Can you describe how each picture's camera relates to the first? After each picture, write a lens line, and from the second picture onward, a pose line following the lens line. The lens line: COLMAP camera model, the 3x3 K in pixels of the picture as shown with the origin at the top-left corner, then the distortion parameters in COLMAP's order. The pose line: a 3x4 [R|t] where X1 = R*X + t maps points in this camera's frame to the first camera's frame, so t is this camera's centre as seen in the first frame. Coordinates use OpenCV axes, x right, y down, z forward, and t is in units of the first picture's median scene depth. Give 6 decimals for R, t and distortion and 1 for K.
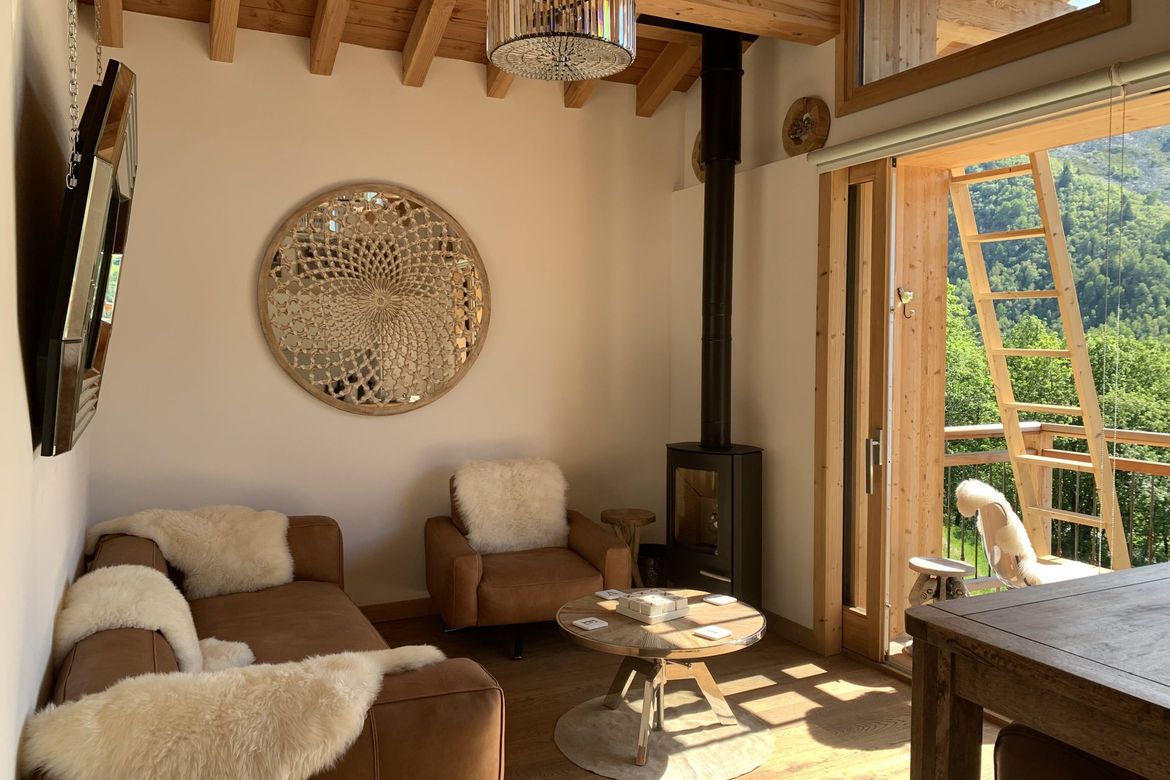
lens RADIAL K [[899.4, 0, 584.3], [0, 899.4, 385.6], [0, 0, 1]] dist [0.023101, -0.006311]
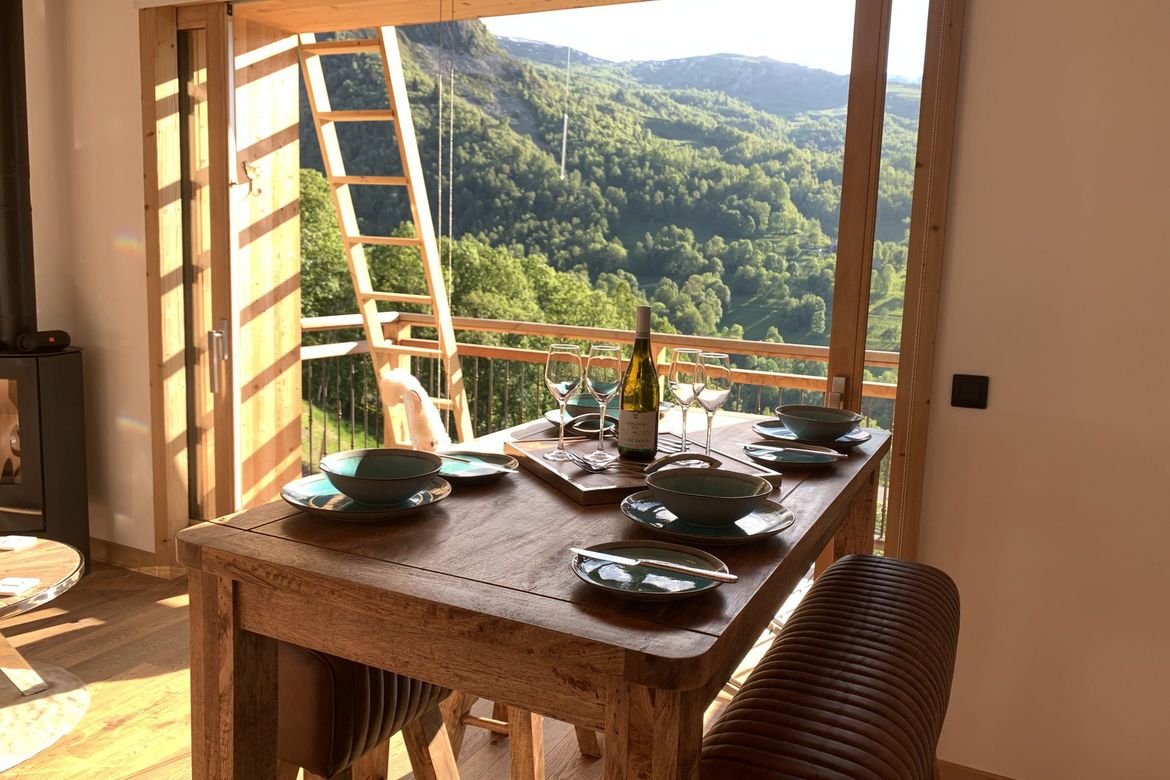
lens RADIAL K [[906.0, 0, 585.0], [0, 906.0, 390.0], [0, 0, 1]] dist [0.008898, -0.000023]
pose [[0.798123, -0.063605, 0.599127, 0.068494], [-0.003369, 0.993925, 0.110006, 0.016628], [-0.602485, -0.089817, 0.793061, 0.071773]]
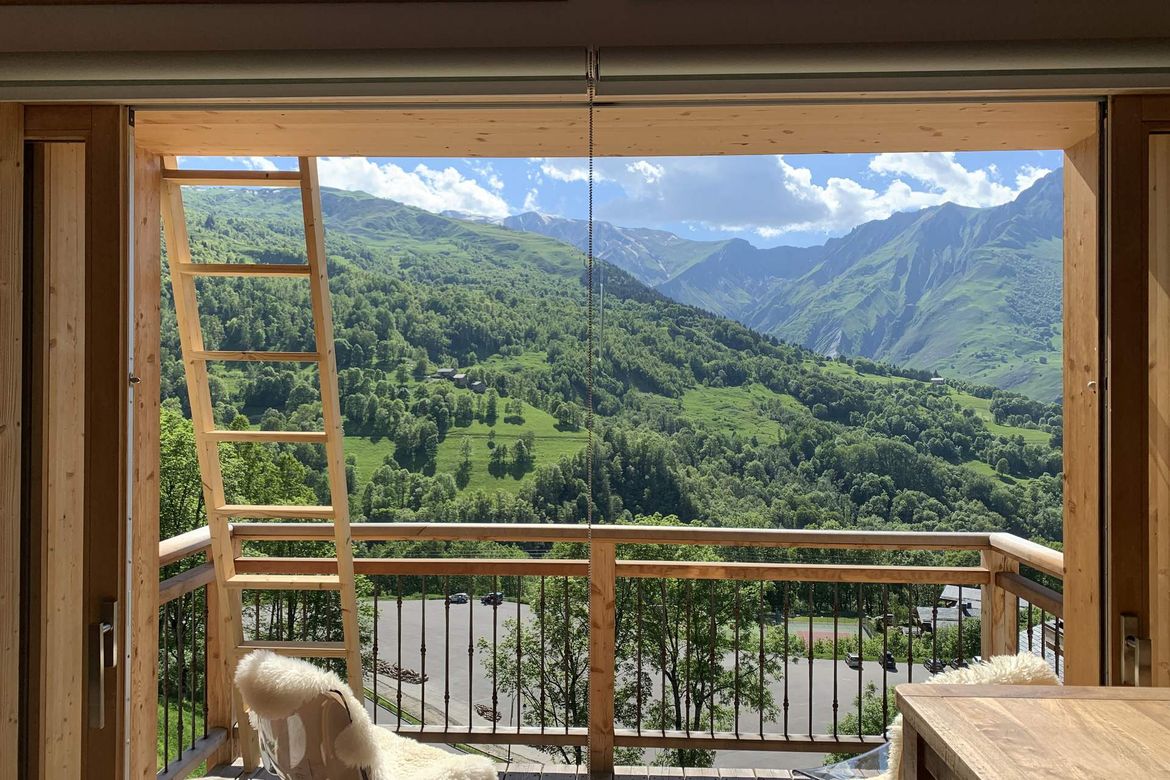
lens RADIAL K [[899.4, 0, 584.3], [0, 899.4, 385.6], [0, 0, 1]] dist [0.023101, -0.006311]
pose [[0.473434, 0.002145, 0.880827, -0.015129], [0.040294, 0.998897, -0.024091, -0.049986], [-0.879907, 0.046898, 0.472826, 0.440147]]
